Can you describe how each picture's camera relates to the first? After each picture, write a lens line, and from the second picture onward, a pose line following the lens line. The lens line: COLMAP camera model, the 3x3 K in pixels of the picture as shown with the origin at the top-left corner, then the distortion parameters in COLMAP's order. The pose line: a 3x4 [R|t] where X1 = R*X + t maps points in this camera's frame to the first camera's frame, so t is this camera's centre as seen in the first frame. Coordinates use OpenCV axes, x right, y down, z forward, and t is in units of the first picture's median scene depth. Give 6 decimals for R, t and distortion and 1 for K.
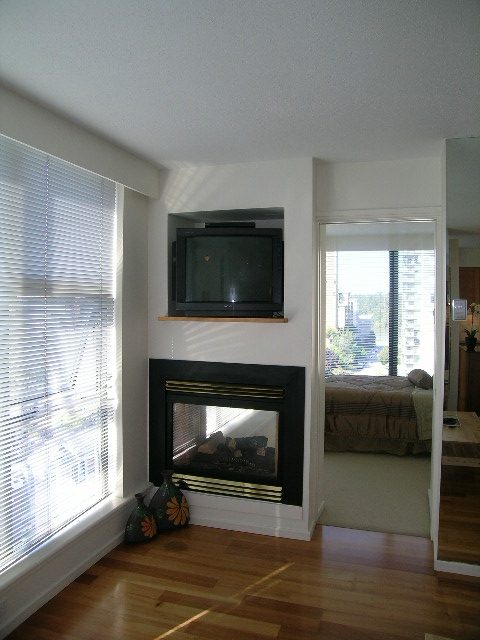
lens RADIAL K [[521.4, 0, 239.6], [0, 521.4, 319.5], [0, 0, 1]] dist [-0.142875, 0.101425]
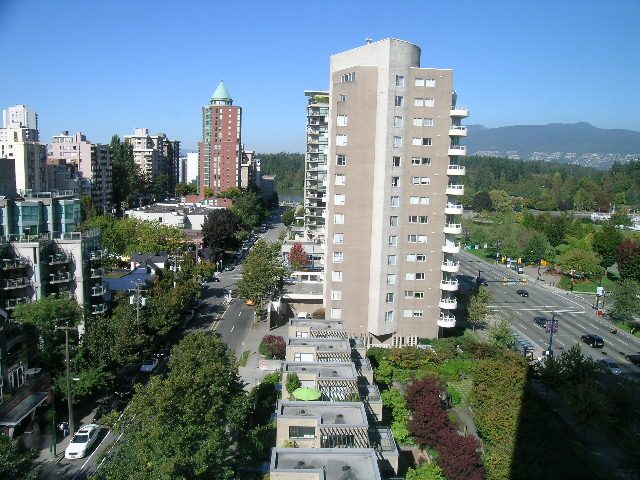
lens RADIAL K [[521.4, 0, 318.4], [0, 521.4, 238.3], [0, 0, 1]] dist [-0.142875, 0.101425]
pose [[0.944395, -0.022368, 0.328052, 0.004394], [-0.015164, 0.993660, 0.111404, -0.001459], [-0.328464, -0.110184, 0.938068, 0.023061]]
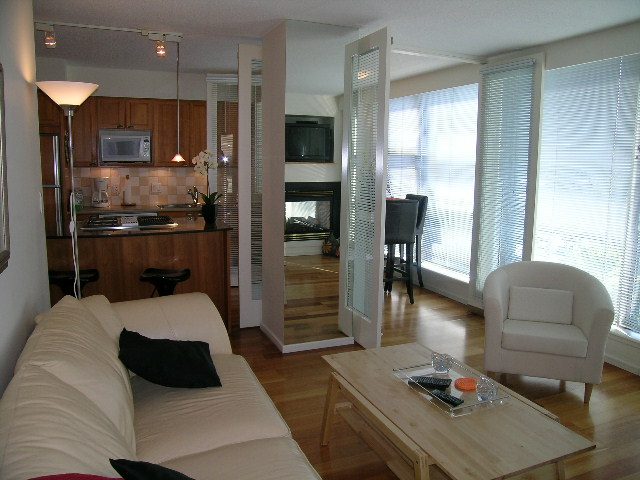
lens RADIAL K [[521.4, 0, 322.0], [0, 521.4, 239.9], [0, 0, 1]] dist [-0.142875, 0.101425]
pose [[0.768498, -0.085541, 0.634109, -1.552358], [0.003937, 0.991637, 0.129000, 0.041990], [-0.639840, -0.096639, 0.762407, -0.873992]]
